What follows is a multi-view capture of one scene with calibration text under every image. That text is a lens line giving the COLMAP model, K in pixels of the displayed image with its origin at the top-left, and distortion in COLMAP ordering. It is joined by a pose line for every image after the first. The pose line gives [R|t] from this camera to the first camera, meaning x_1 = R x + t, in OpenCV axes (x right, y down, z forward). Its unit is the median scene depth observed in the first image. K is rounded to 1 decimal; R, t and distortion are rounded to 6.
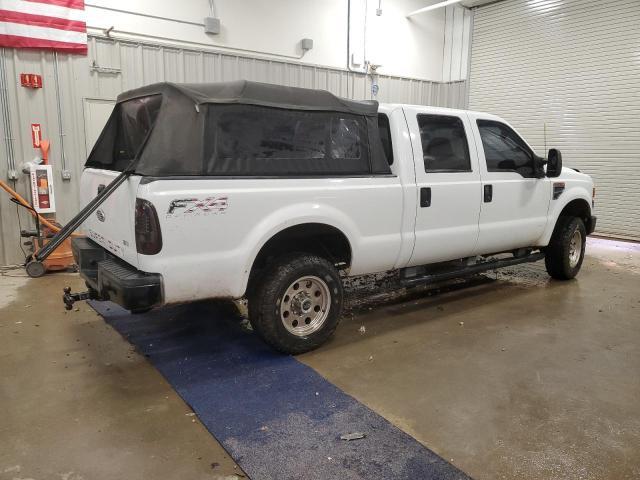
lens RADIAL K [[502.9, 0, 319.9], [0, 502.9, 240.7], [0, 0, 1]] dist [0.022674, 0.016955]
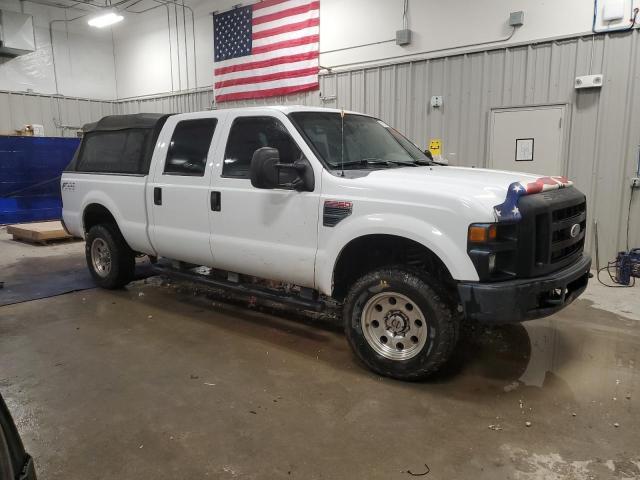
lens RADIAL K [[502.9, 0, 320.0], [0, 502.9, 240.4], [0, 0, 1]] dist [0.022674, 0.016955]
pose [[0.234732, 0.144413, -0.961273, 1.074307], [-0.160842, 0.981042, 0.108107, -0.130882], [0.958661, 0.129237, 0.253509, 0.829683]]
